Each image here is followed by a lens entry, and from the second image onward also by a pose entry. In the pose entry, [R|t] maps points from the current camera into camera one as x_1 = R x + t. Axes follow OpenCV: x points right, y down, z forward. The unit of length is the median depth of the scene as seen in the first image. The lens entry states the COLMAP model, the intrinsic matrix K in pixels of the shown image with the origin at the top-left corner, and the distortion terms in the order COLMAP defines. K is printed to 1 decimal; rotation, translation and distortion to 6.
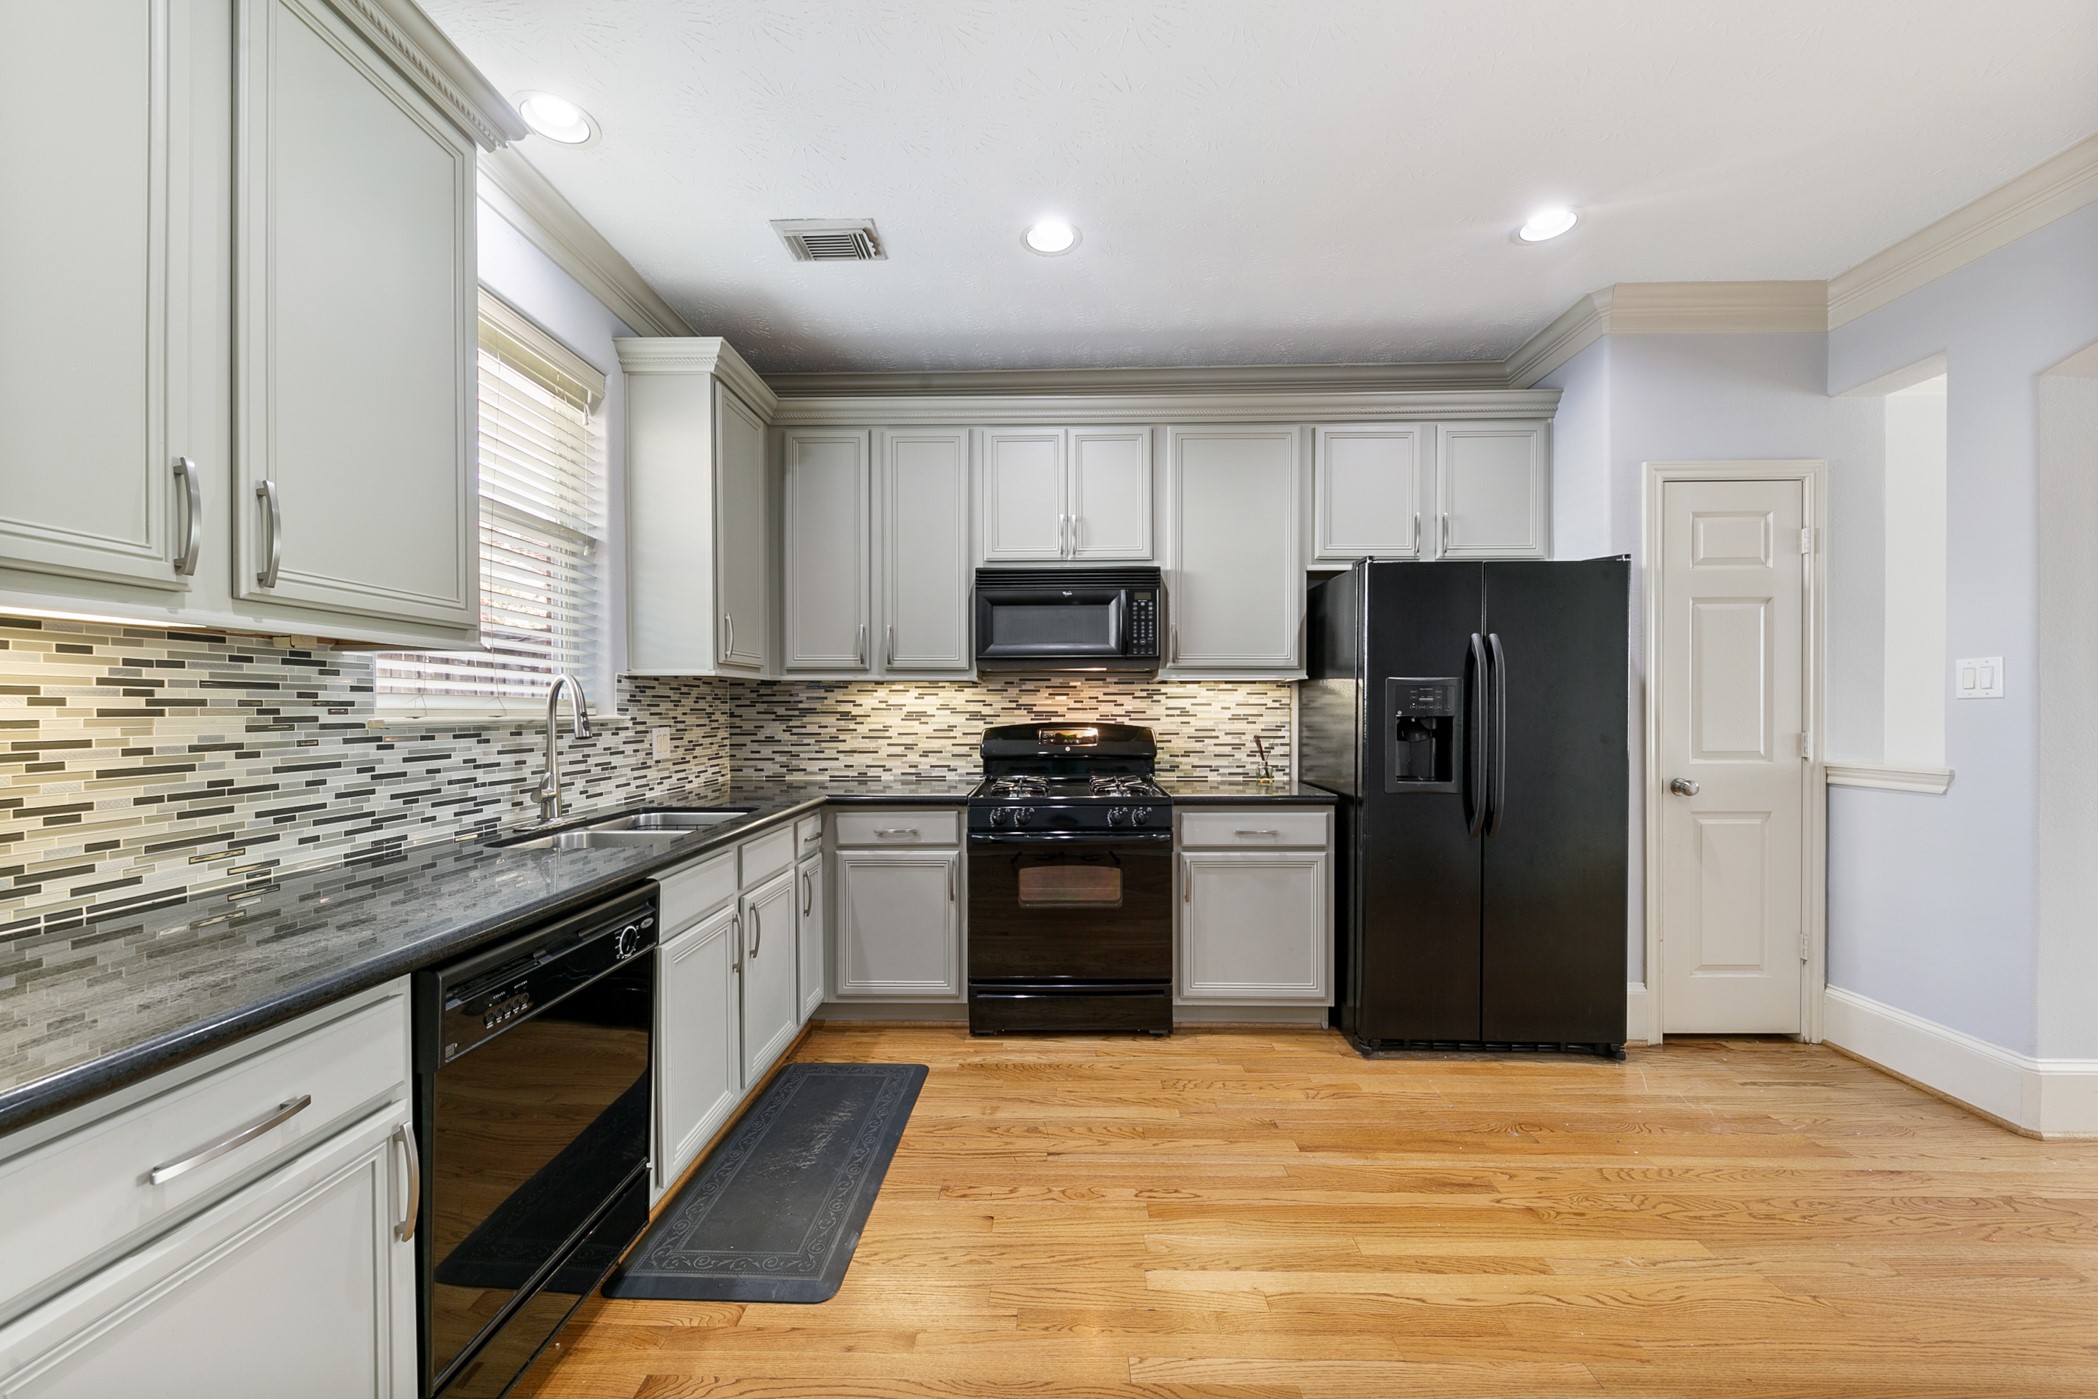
lens RADIAL K [[759.3, 0, 1045.9], [0, 759.3, 711.6], [0, 0, 1]] dist [-0.001362, -0.001894]
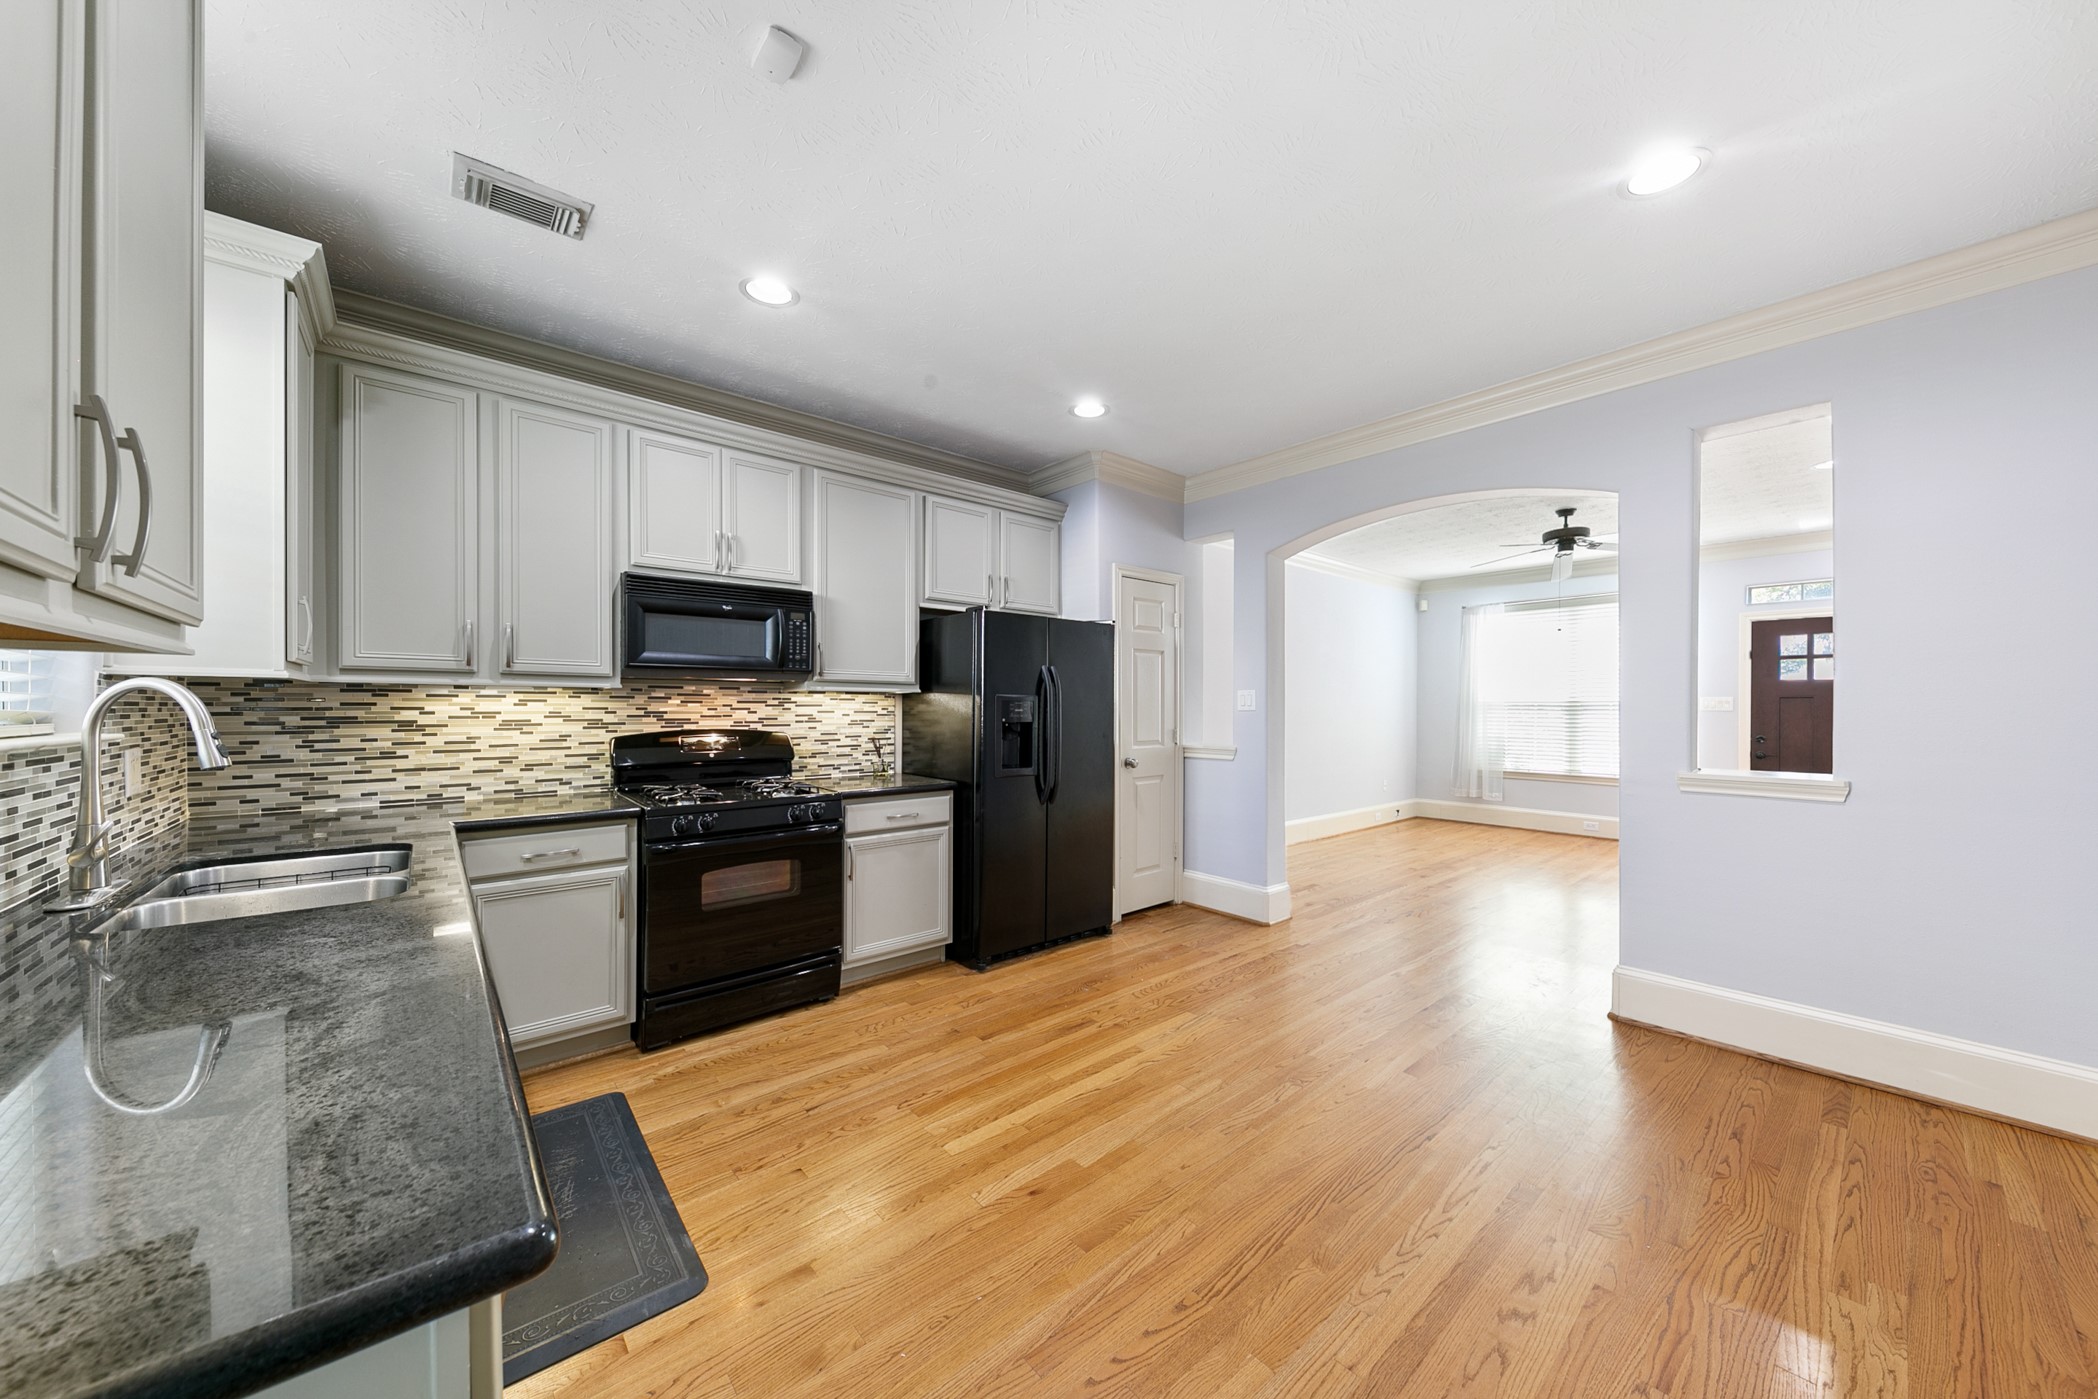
lens RADIAL K [[713.6, 0, 1043.7], [0, 713.6, 705.0], [0, 0, 1]] dist [-0.008259, -0.000551]
pose [[0.742131, 0.005371, 0.670234, -0.335148], [-0.001461, 0.999978, -0.006395, -0.016317], [-0.670253, 0.003766, 0.742123, -0.027053]]
